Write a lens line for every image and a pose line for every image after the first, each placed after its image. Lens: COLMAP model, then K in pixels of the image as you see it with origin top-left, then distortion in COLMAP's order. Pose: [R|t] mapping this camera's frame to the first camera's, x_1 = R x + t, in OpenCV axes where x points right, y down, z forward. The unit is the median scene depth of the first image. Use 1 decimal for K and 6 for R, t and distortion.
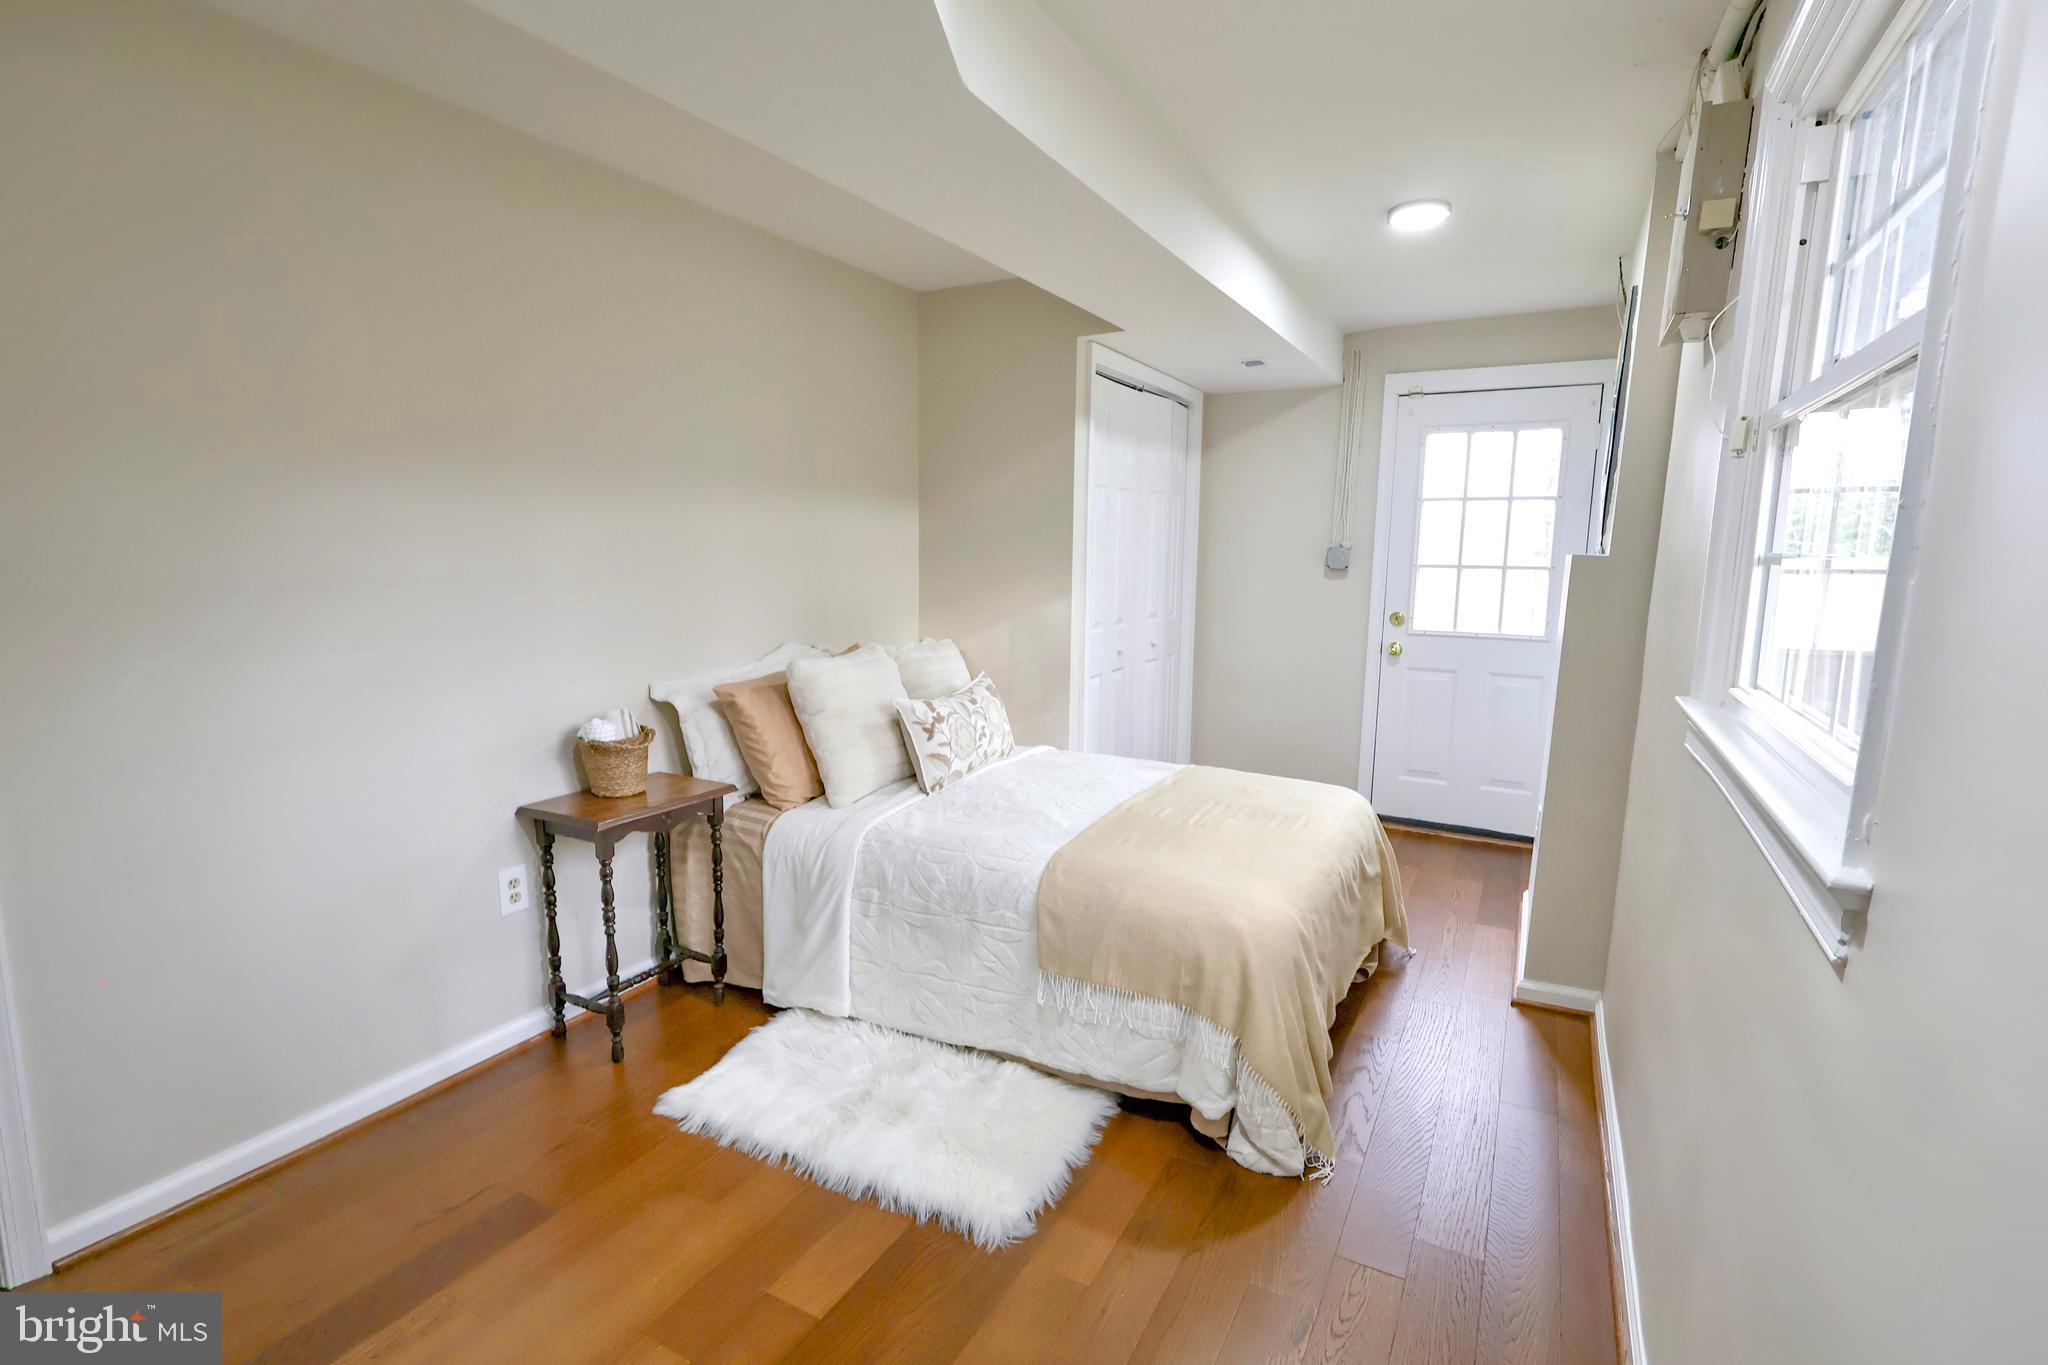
lens RADIAL K [[946.6, 0, 1022.5], [0, 946.6, 686.7], [0, 0, 1]] dist [-0.001892, -0.000075]
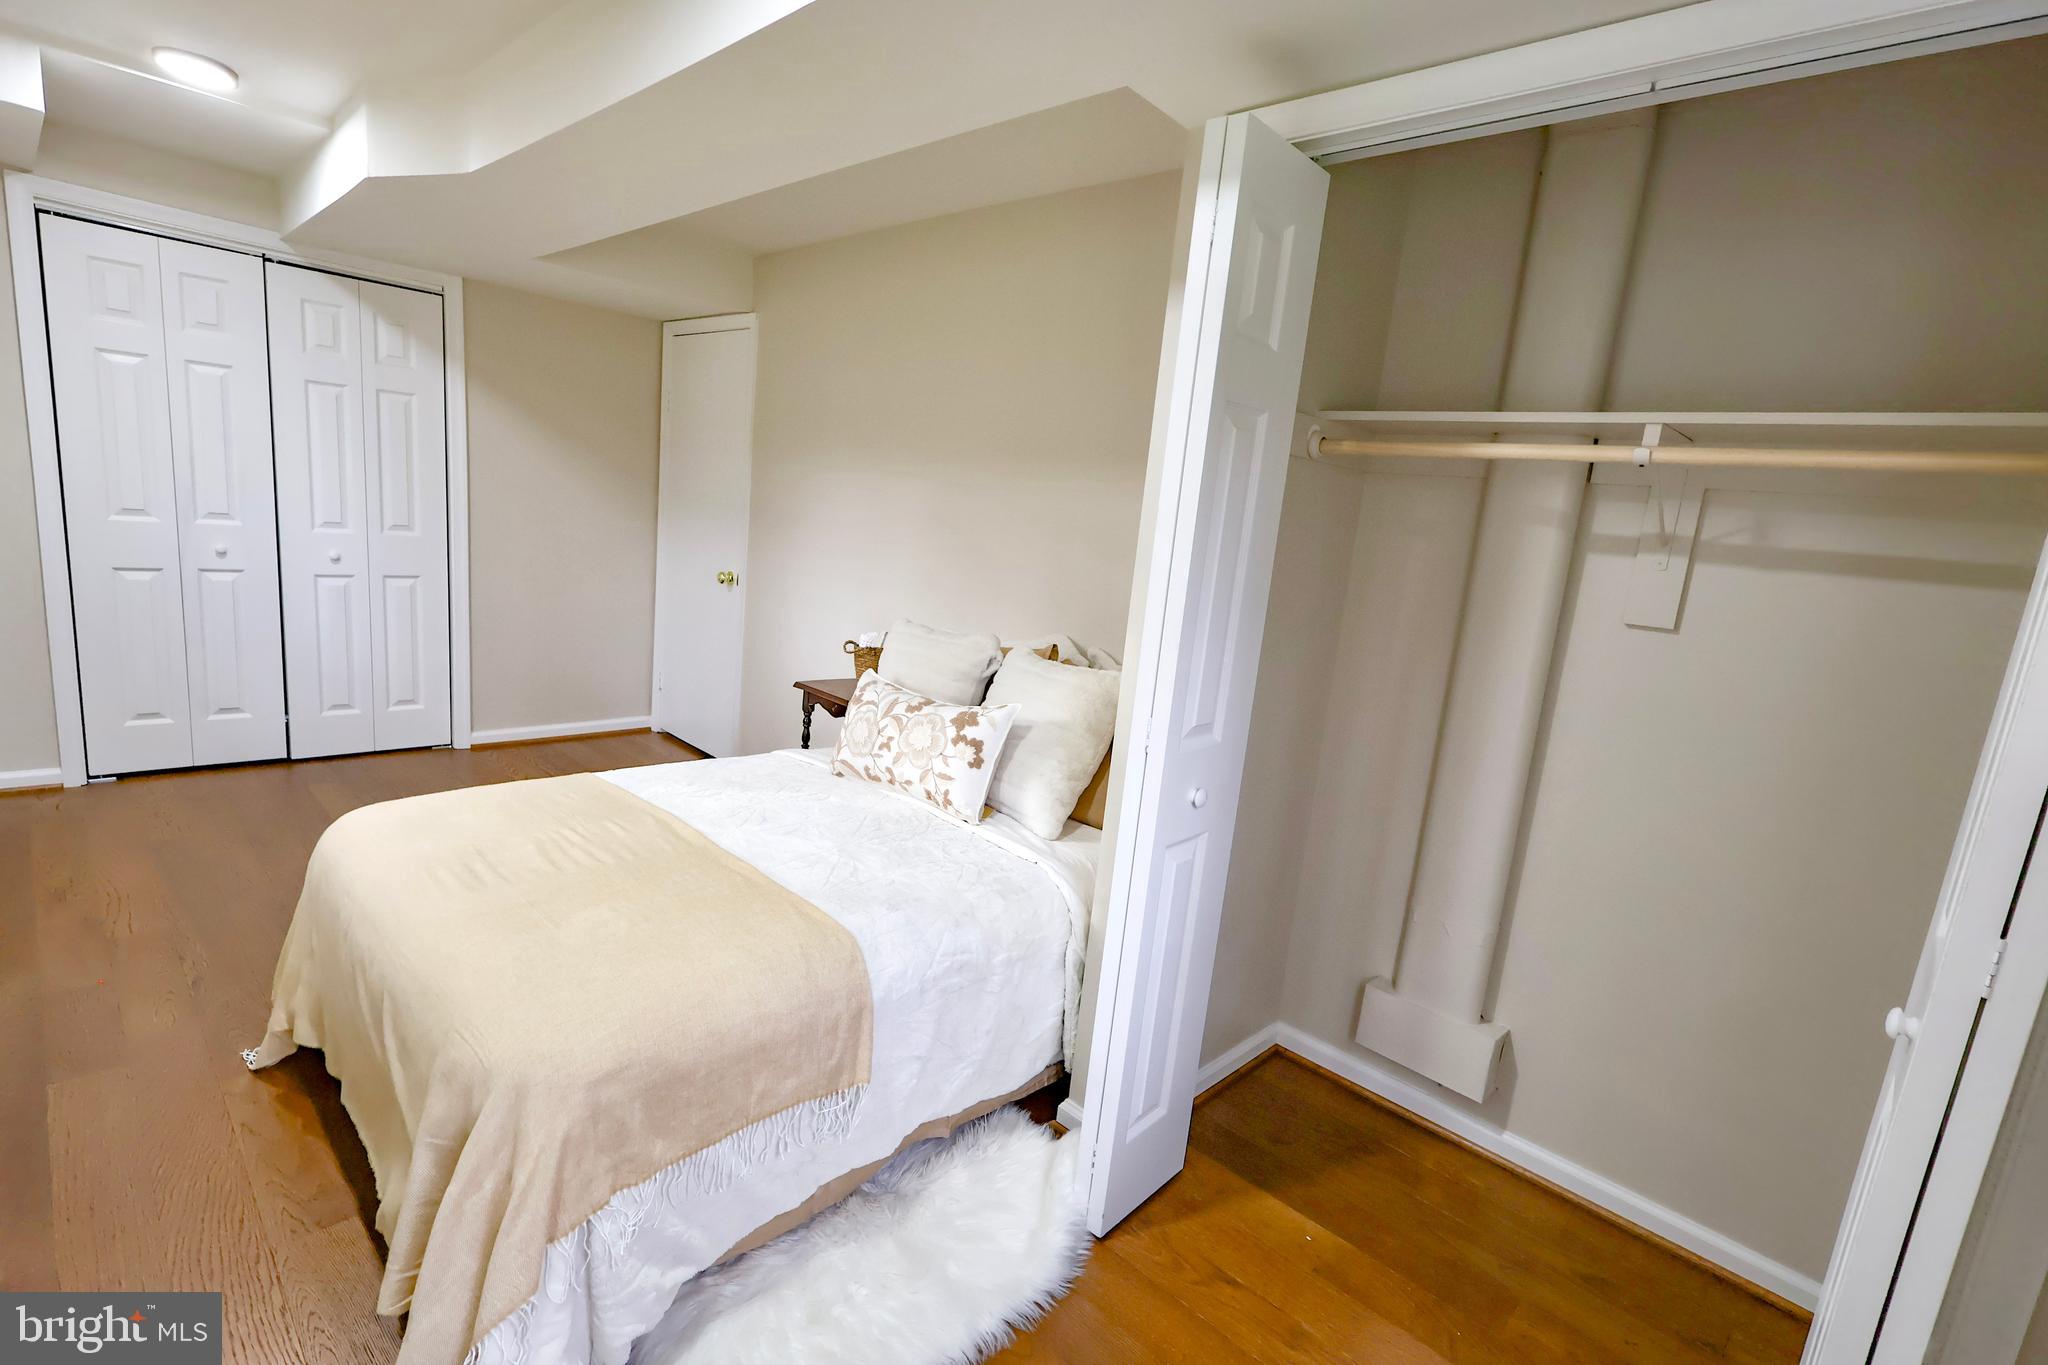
lens RADIAL K [[946.6, 0, 1022.5], [0, 946.6, 686.7], [0, 0, 1]] dist [-0.001892, -0.000075]
pose [[-0.254864, 0.148176, -0.955557, 0.697862], [-0.242667, 0.946765, 0.211536, -0.197148], [0.936033, 0.285795, -0.205339, 1.272272]]
